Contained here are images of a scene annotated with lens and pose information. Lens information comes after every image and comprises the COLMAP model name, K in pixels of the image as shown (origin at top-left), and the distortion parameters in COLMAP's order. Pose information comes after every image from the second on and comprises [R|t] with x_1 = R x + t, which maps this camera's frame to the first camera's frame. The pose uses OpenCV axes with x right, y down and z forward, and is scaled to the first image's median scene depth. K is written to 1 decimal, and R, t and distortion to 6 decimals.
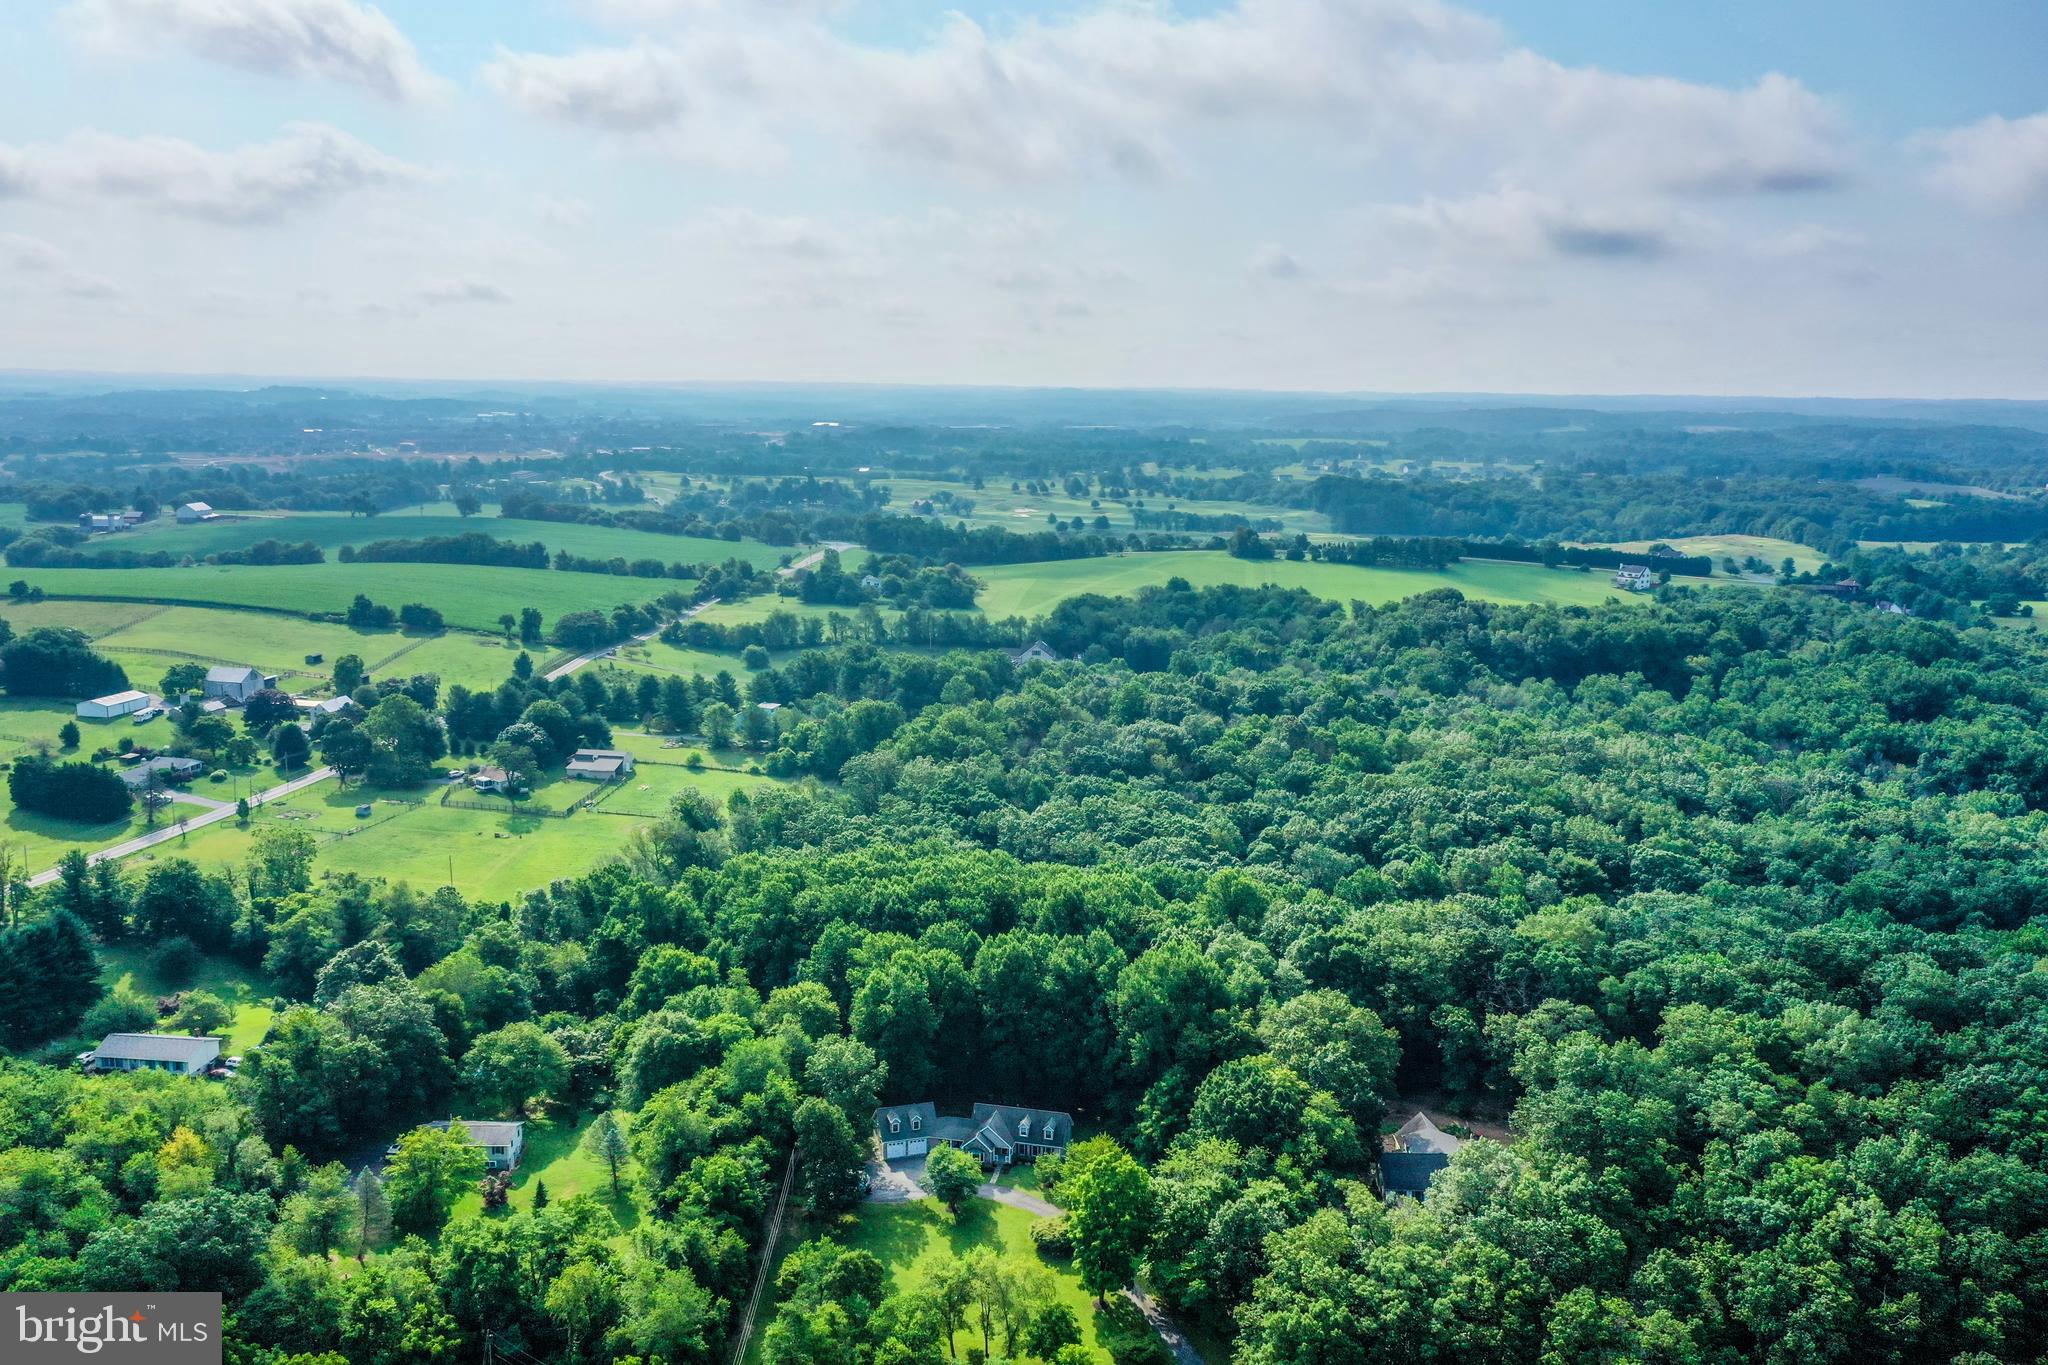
lens RADIAL K [[1621.1, 0, 1024.9], [0, 1621.1, 678.3], [0, 0, 1]] dist [0.015924, -0.000284]
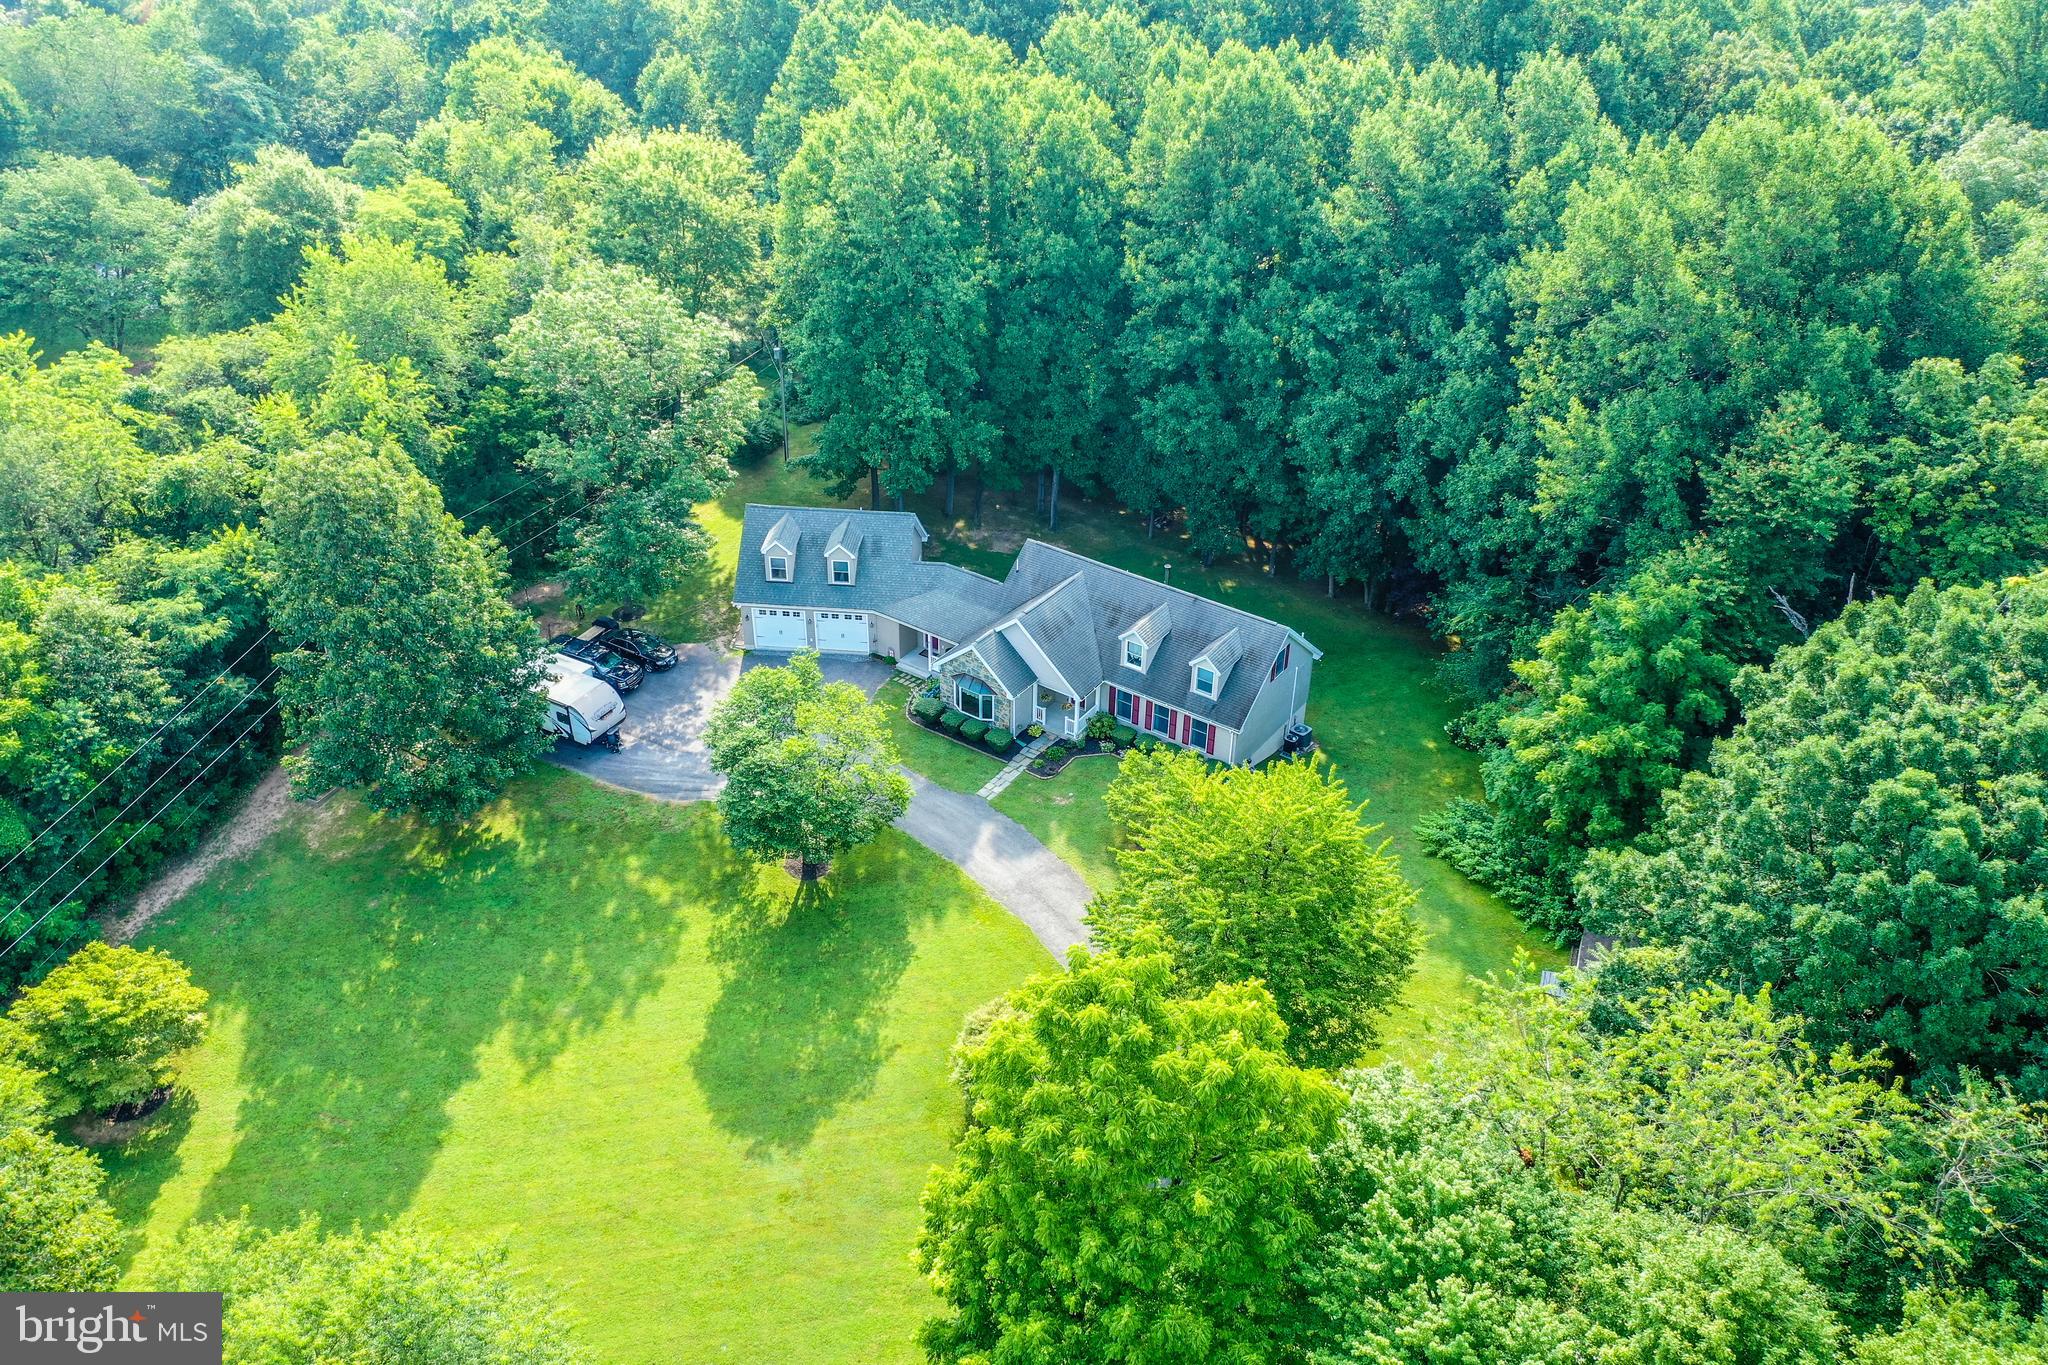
lens RADIAL K [[1621.8, 0, 1024.5], [0, 1621.8, 676.8], [0, 0, 1]] dist [0.006644, 0.002970]
pose [[0.927792, 0.204543, -0.312031, 0.067202], [-0.069695, 0.916621, 0.393635, 0.138940], [0.366530, -0.343464, 0.864690, 0.620451]]
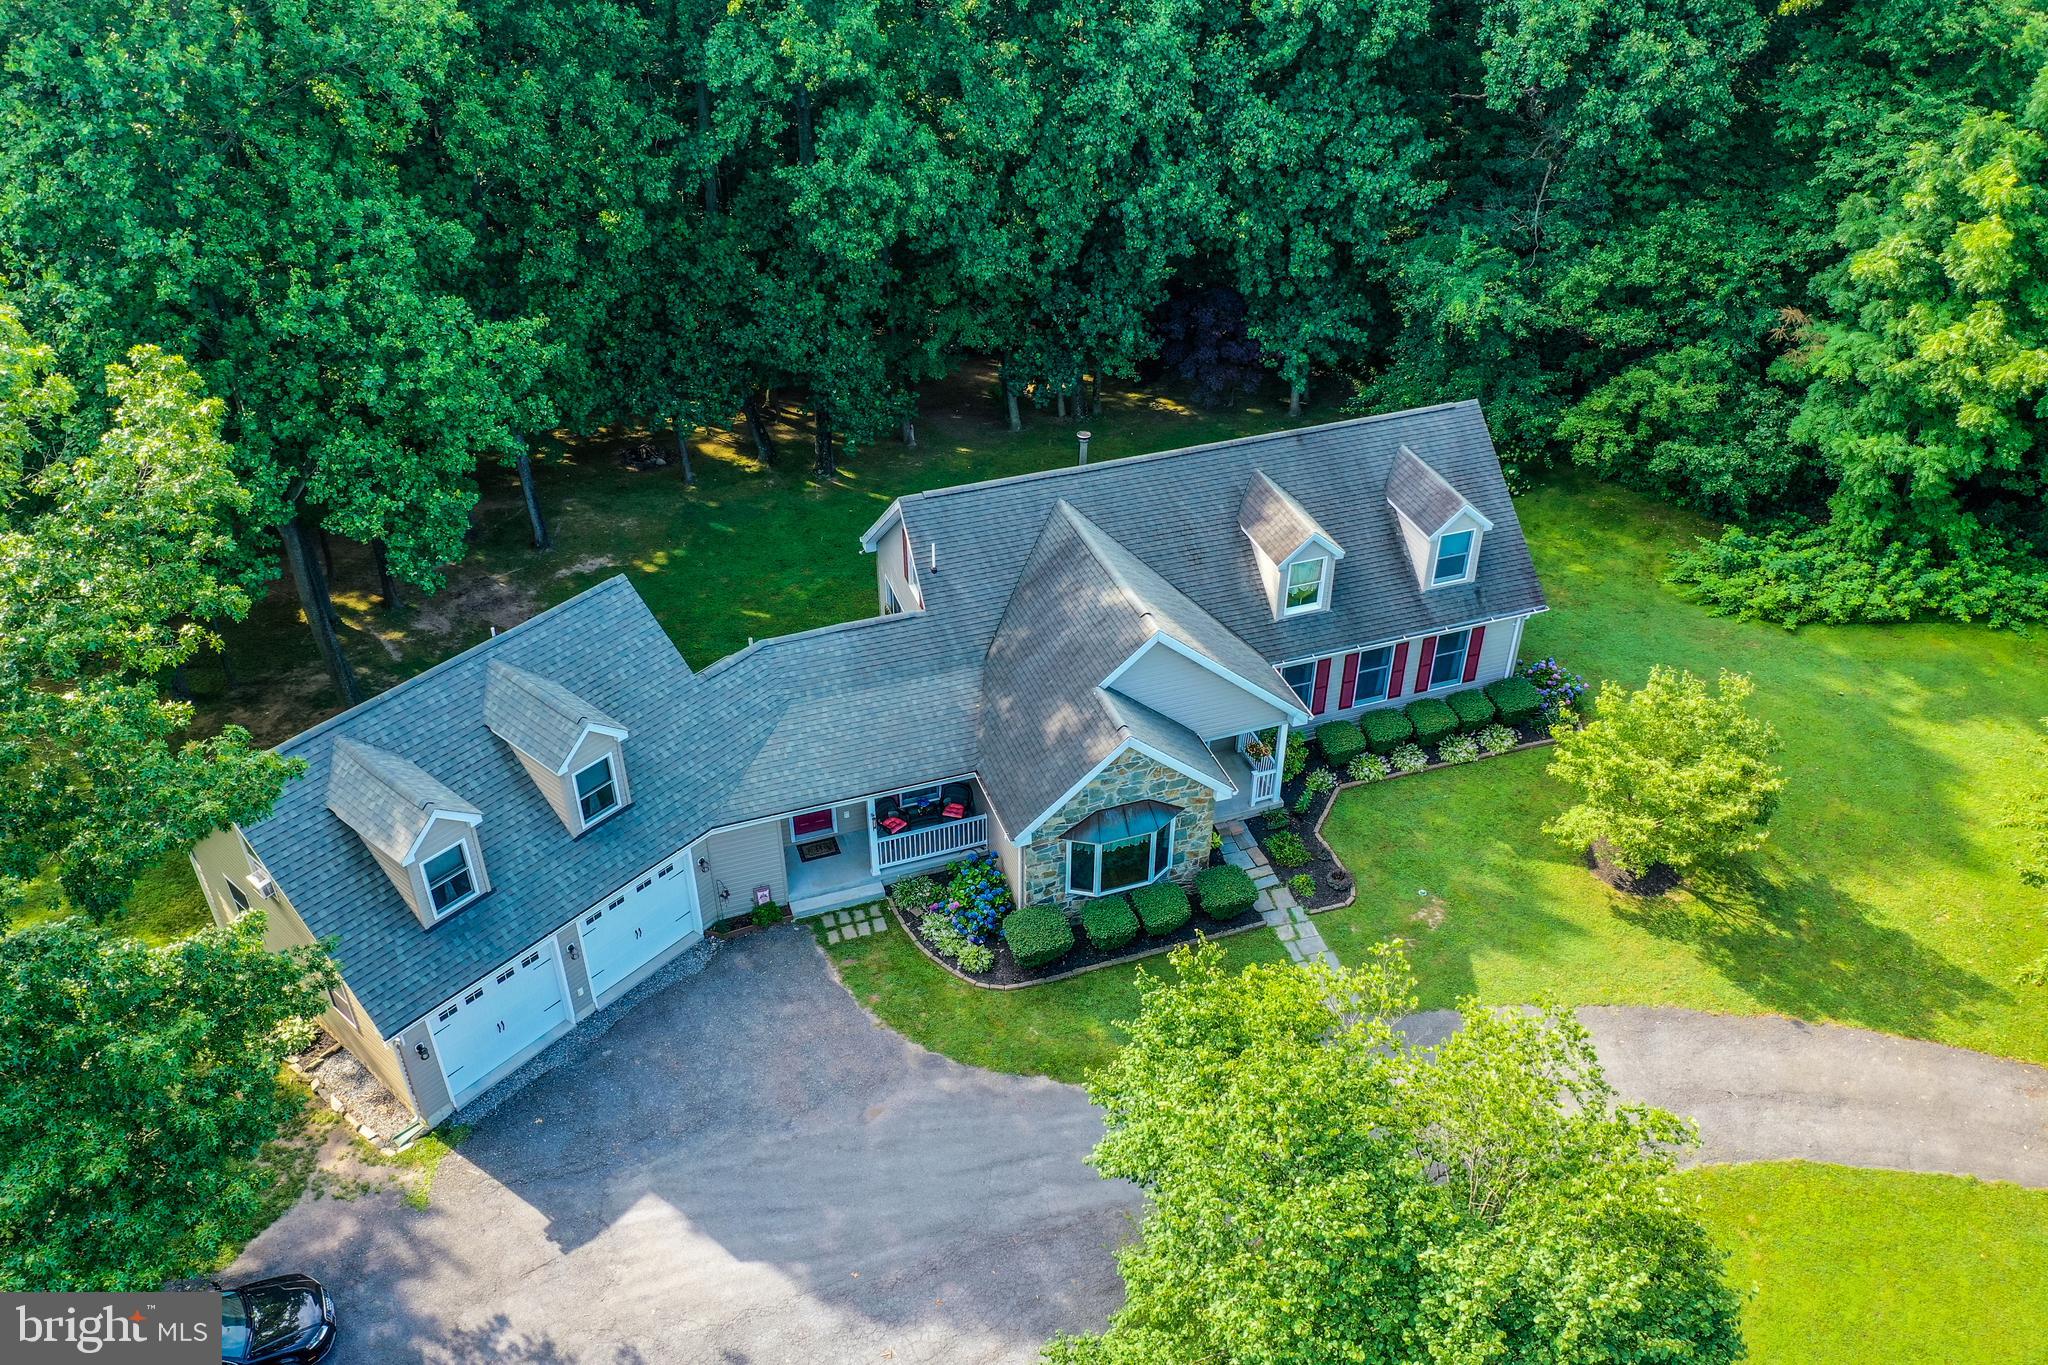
lens RADIAL K [[1621.1, 0, 1024.9], [0, 1621.1, 678.3], [0, 0, 1]] dist [0.015924, -0.000284]
pose [[0.847326, -0.322270, 0.422114, -0.077351], [0.102585, 0.879186, 0.465305, 0.184135], [-0.521071, -0.350962, 0.778017, 0.769328]]
